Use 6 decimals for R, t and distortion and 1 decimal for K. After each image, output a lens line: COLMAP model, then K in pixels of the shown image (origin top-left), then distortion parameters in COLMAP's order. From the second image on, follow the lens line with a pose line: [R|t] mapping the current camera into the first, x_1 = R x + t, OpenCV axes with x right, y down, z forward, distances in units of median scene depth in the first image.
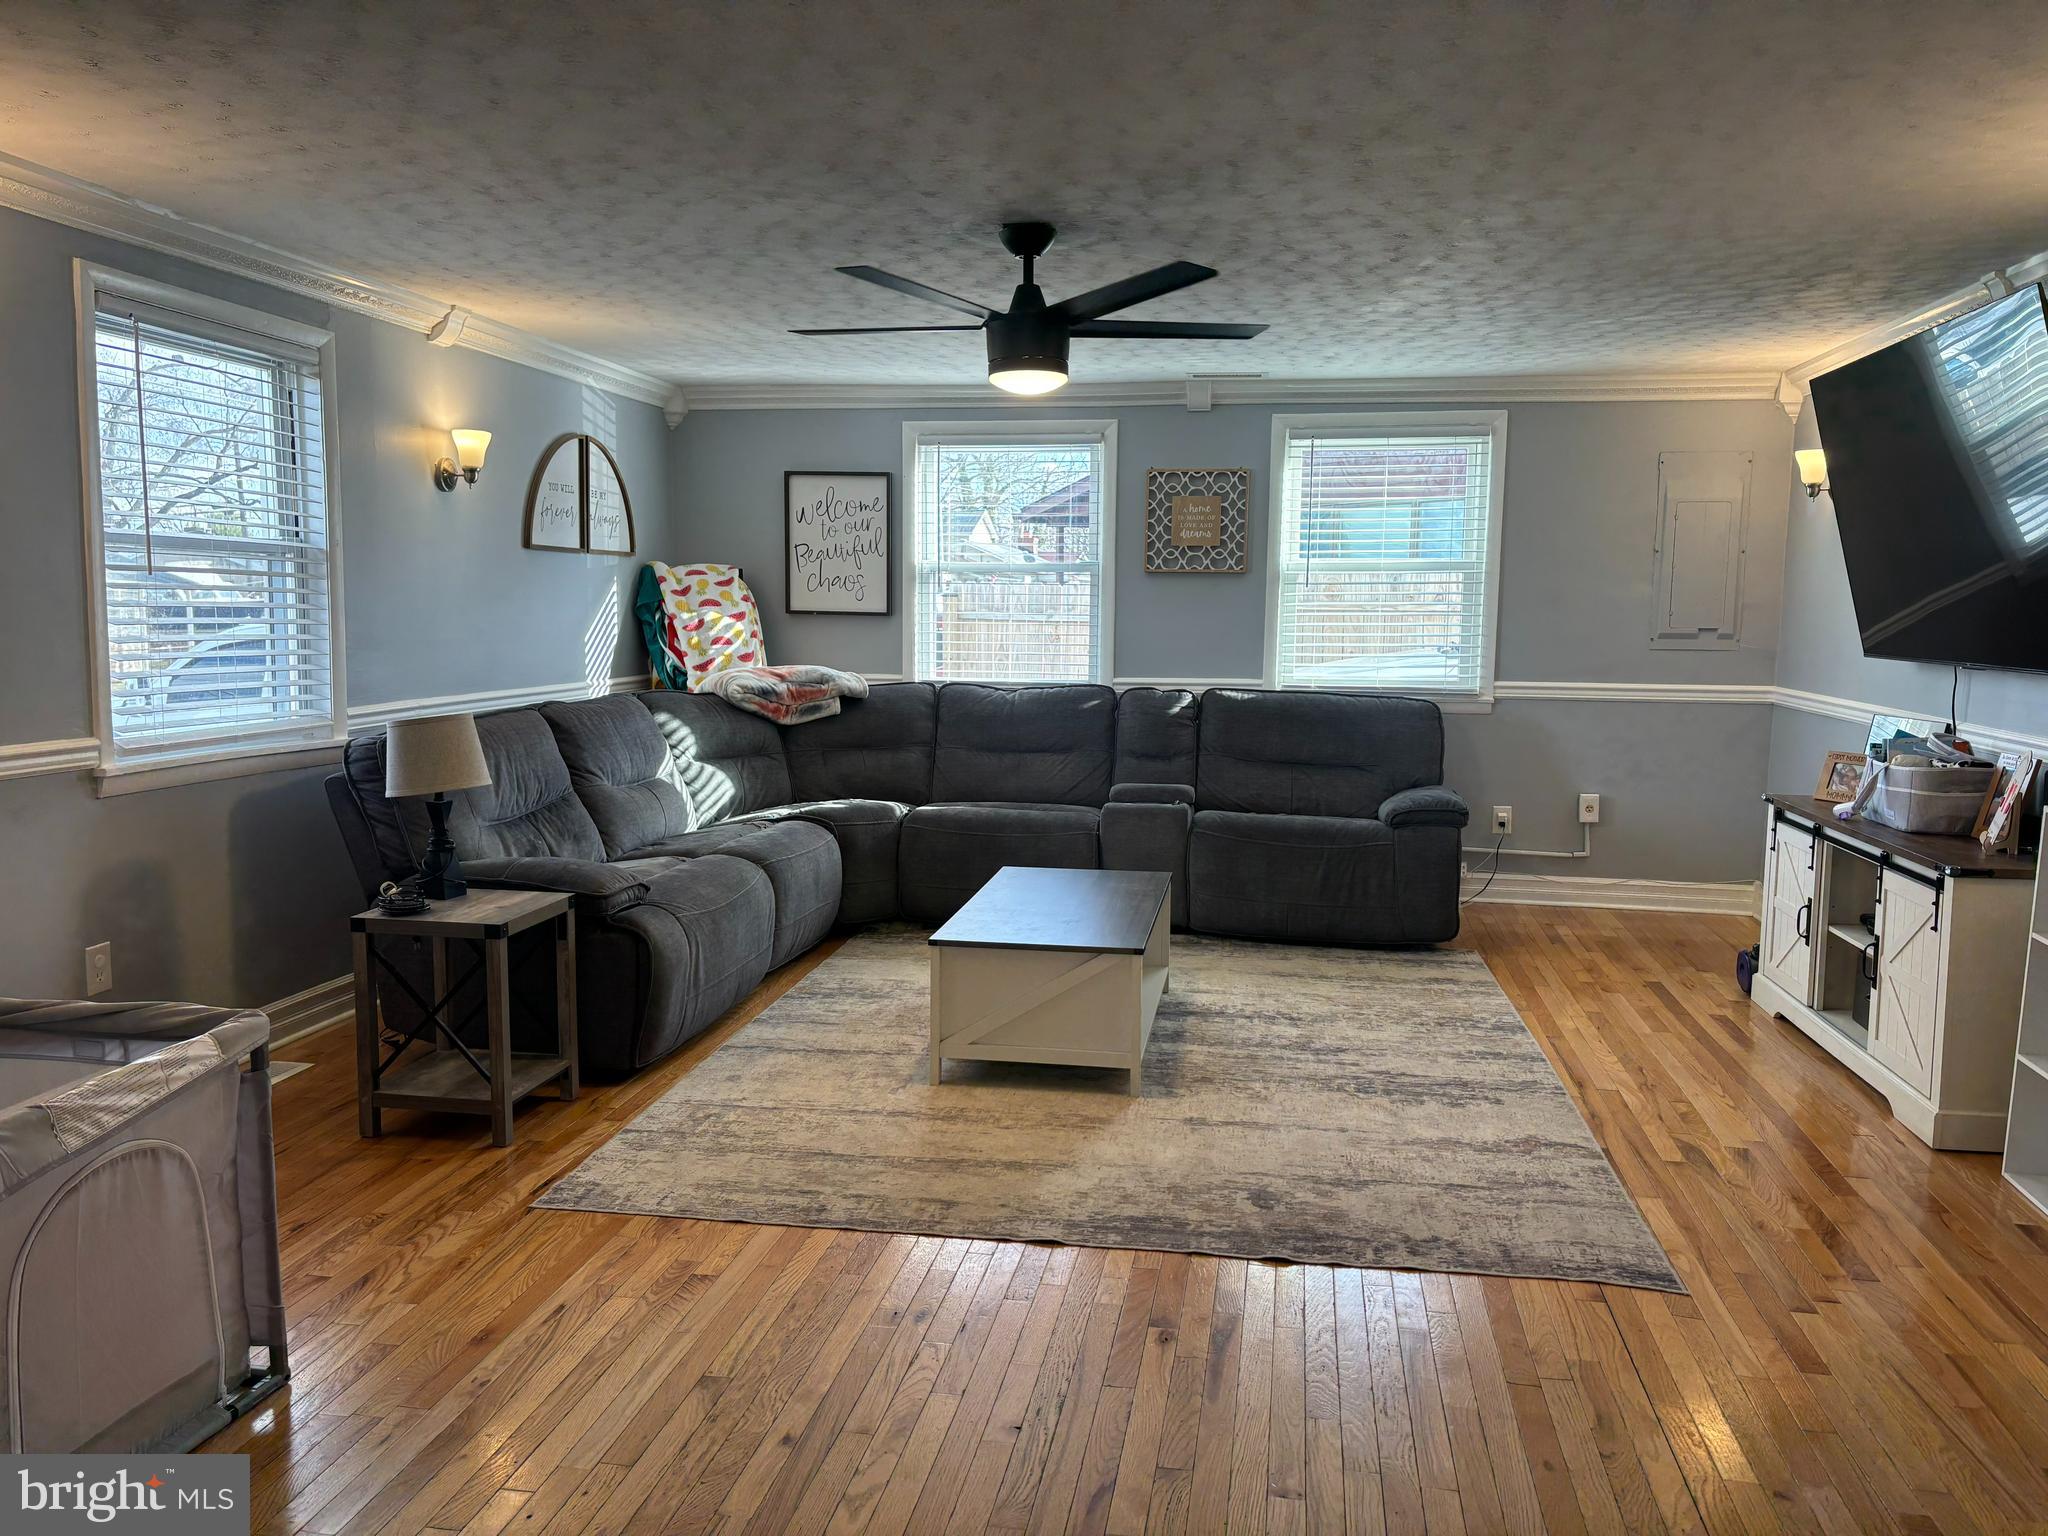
lens RADIAL K [[1570.5, 0, 1024.0], [0, 1570.5, 768.0], [0, 0, 1]] dist [0.072623, -0.000190]
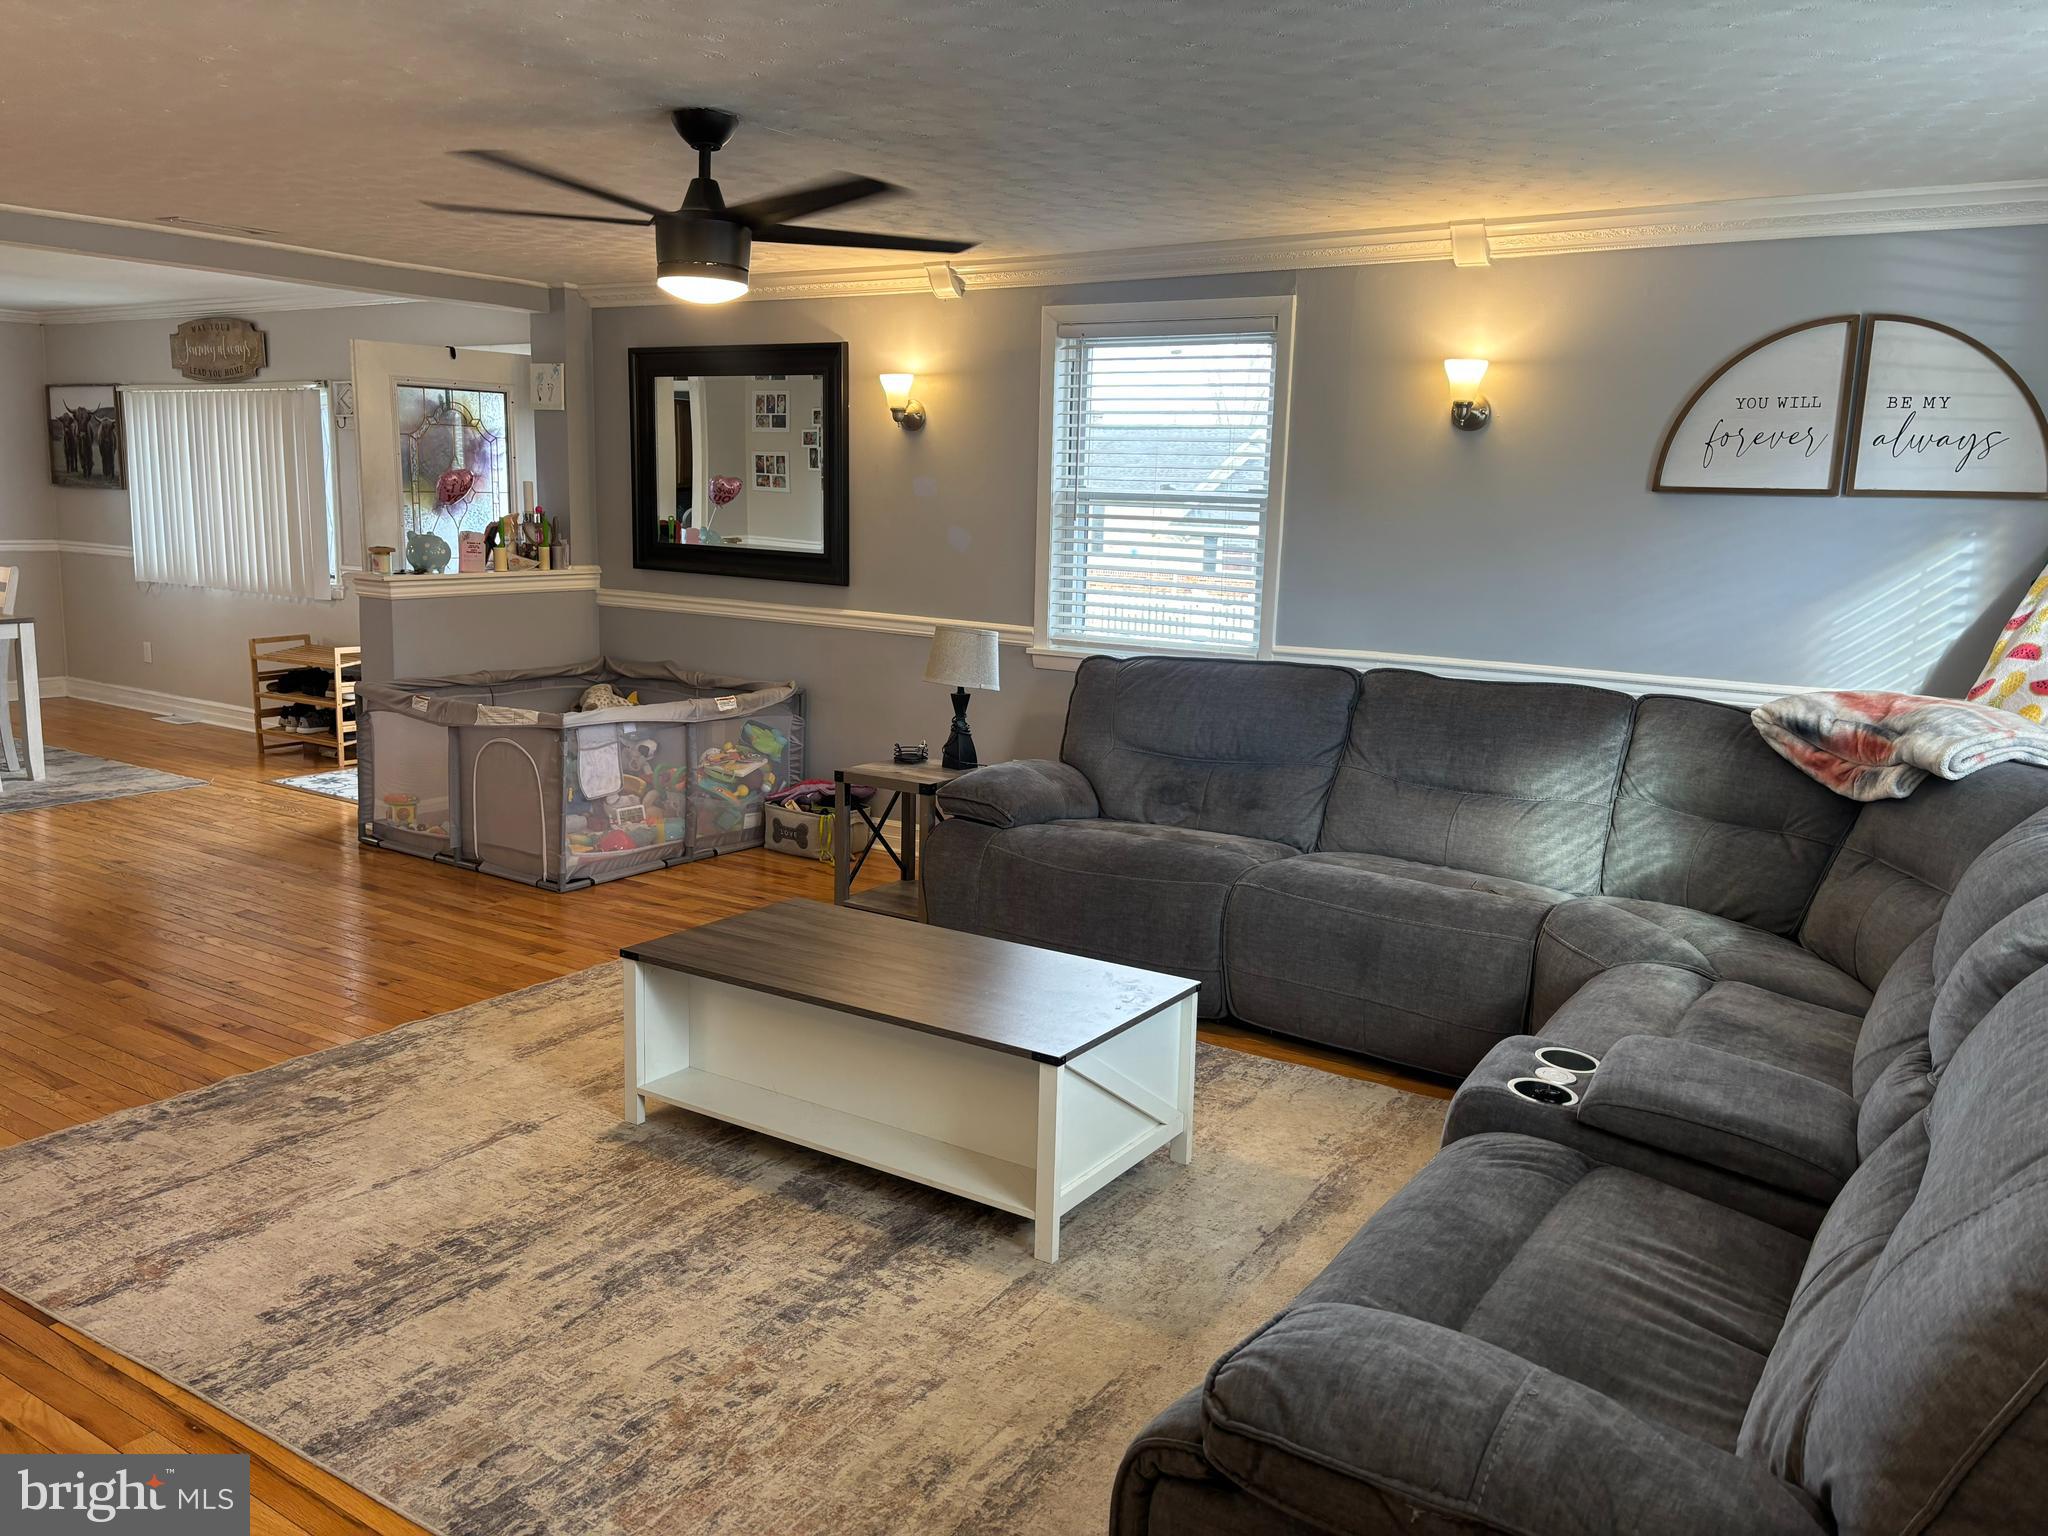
lens RADIAL K [[1562.7, 0, 1024.0], [0, 1562.7, 768.0], [0, 0, 1]] dist [0.028982, -0.002691]
pose [[-0.415171, 0.130205, -0.900378, 0.703663], [-0.128536, 0.971381, 0.199741, -0.167484], [0.900618, 0.198657, -0.386553, 1.448916]]
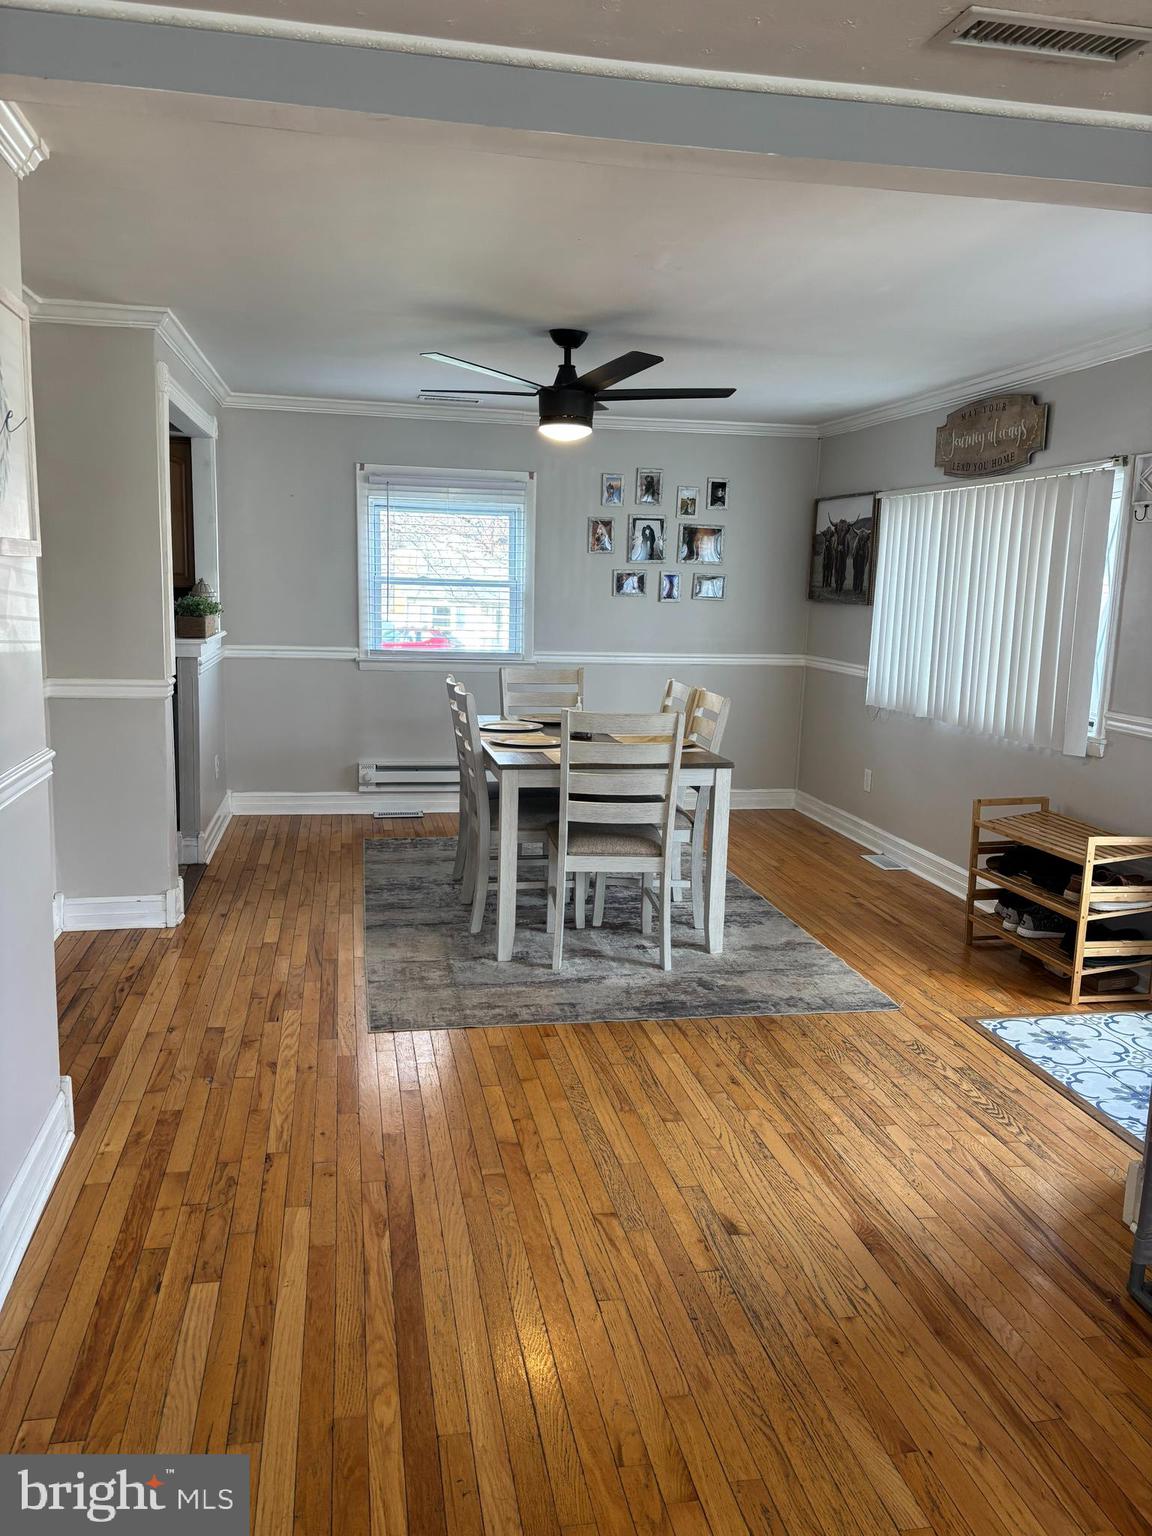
lens RADIAL K [[1172.0, 0, 568.0], [0, 1172.0, 767.4], [0, 0, 1]] dist [0.028982, -0.002691]
pose [[-0.937165, 0.016364, -0.348503, 0.099564], [-0.076646, 0.964840, 0.251414, -0.094625], [0.340364, 0.262328, -0.902960, 0.697706]]
